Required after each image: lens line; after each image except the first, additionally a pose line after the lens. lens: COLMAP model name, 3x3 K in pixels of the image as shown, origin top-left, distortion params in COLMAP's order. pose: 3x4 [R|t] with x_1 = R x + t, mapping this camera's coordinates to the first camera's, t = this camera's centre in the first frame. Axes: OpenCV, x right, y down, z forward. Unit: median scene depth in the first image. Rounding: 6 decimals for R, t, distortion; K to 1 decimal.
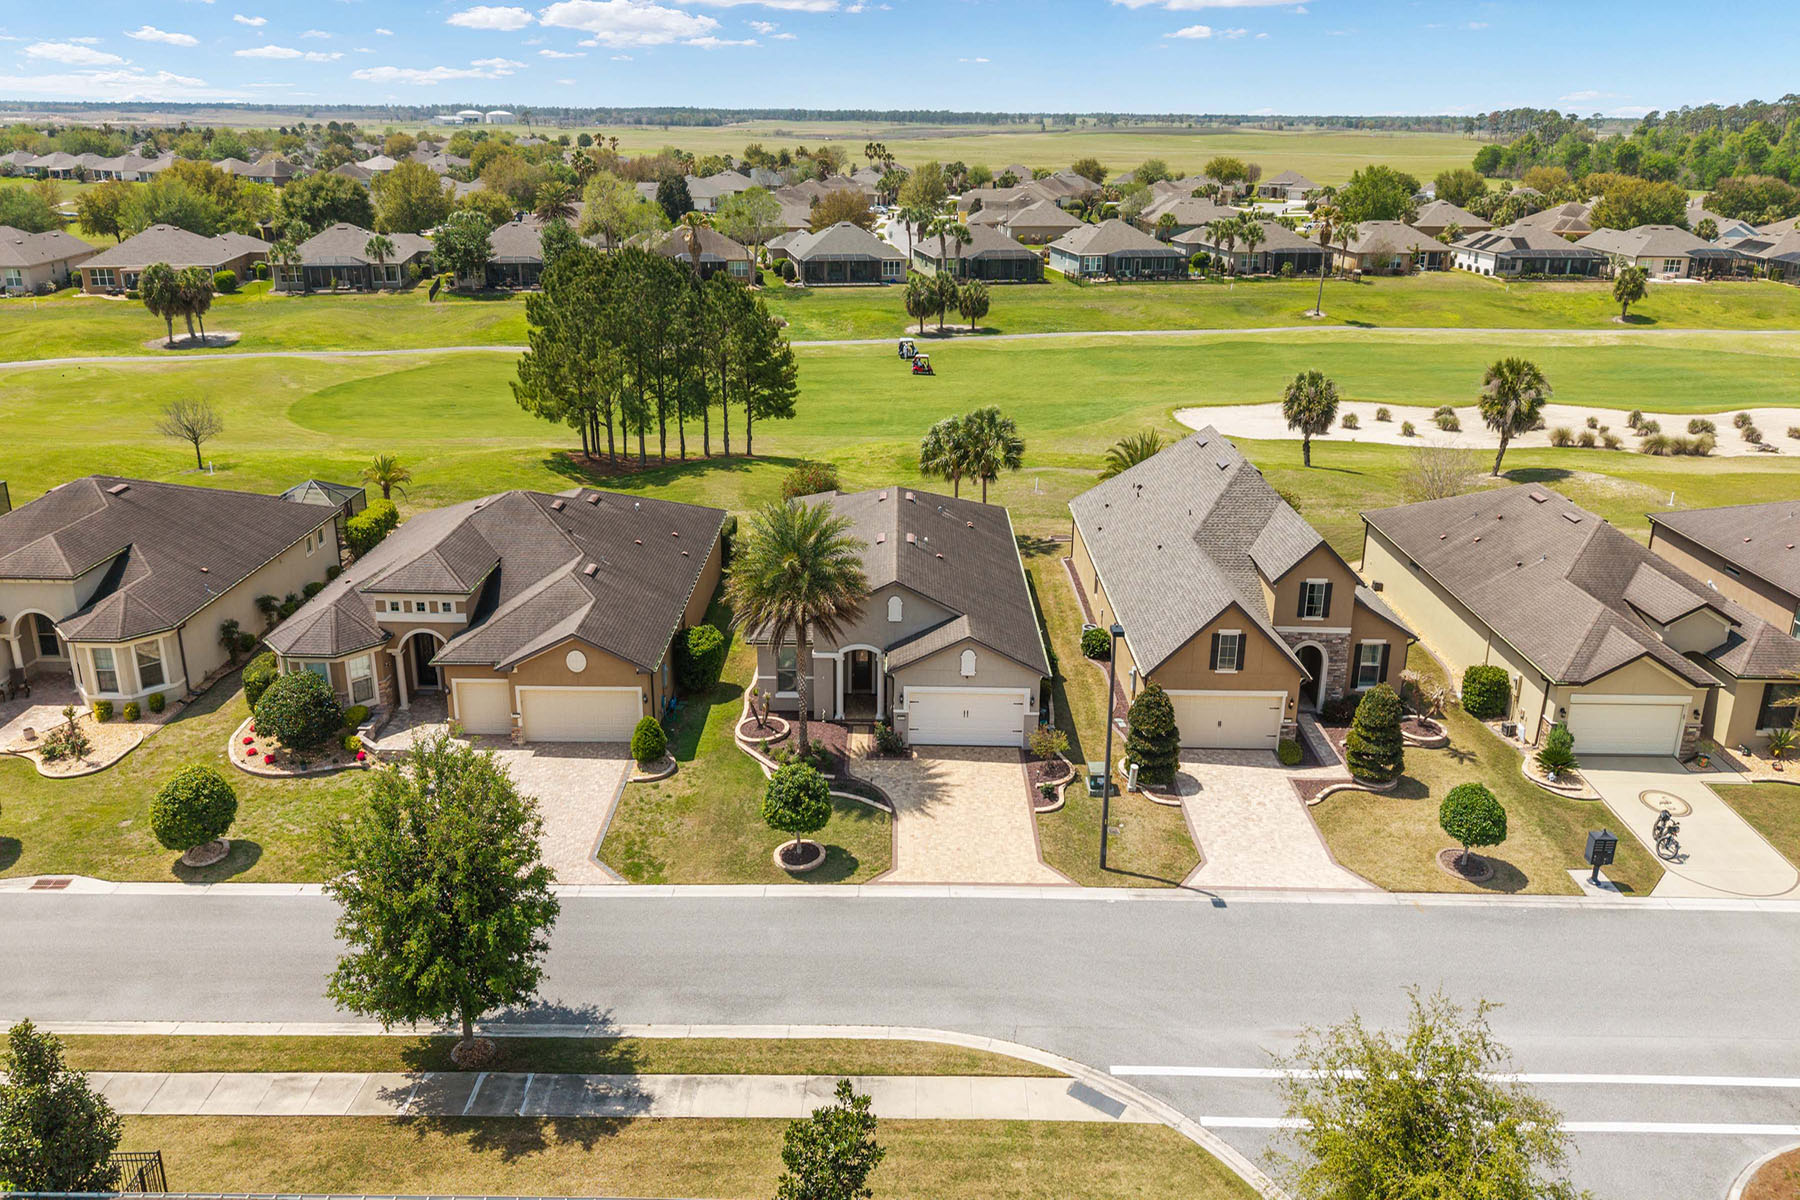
lens RADIAL K [[1486.6, 0, 895.4], [0, 1486.6, 594.5], [0, 0, 1]] dist [0.083570, -0.133212]
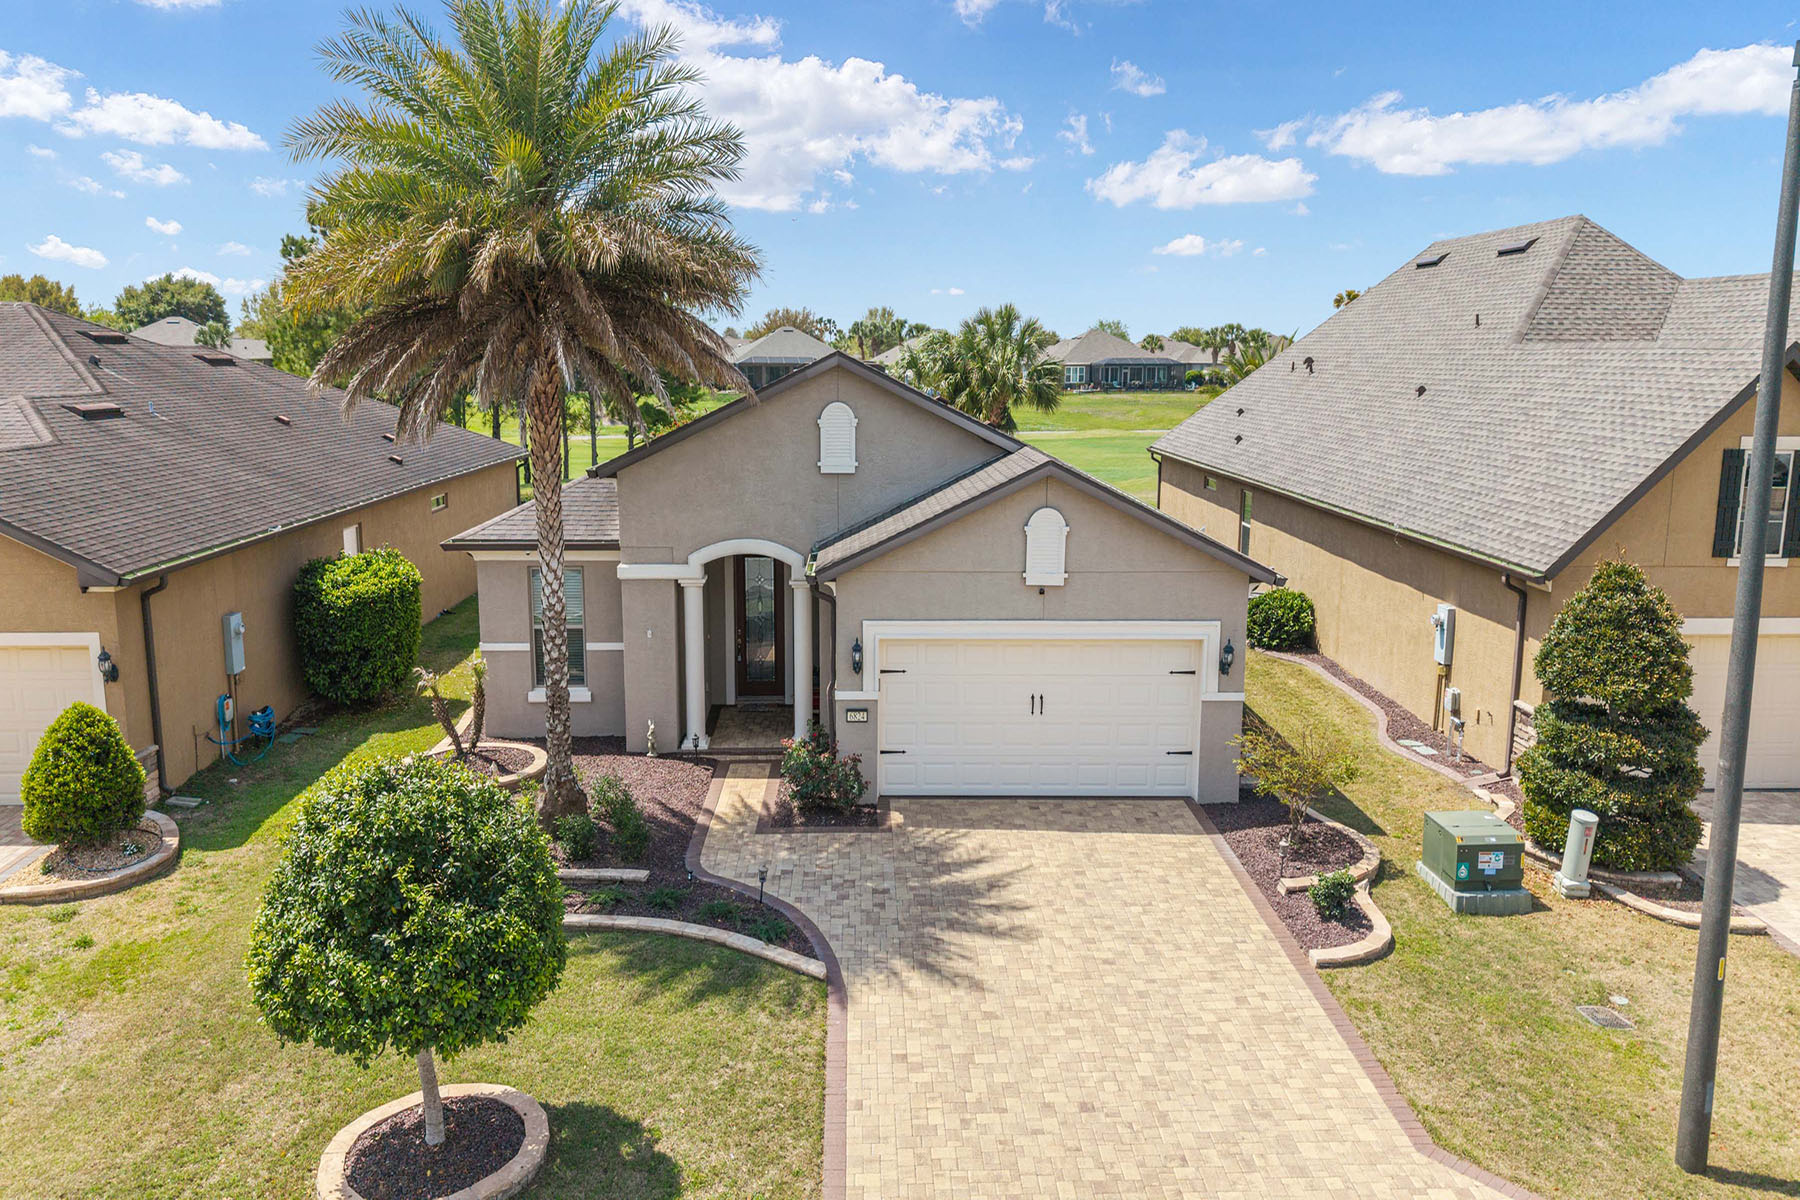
lens RADIAL K [[1491.3, 0, 905.3], [0, 1491.3, 597.3], [0, 0, 1]] dist [0.001386, -0.000947]
pose [[0.999195, -0.015974, 0.036799, 0.002926], [0.021134, 0.989292, -0.144409, 0.101639], [-0.034098, 0.145070, 0.988834, 0.617910]]
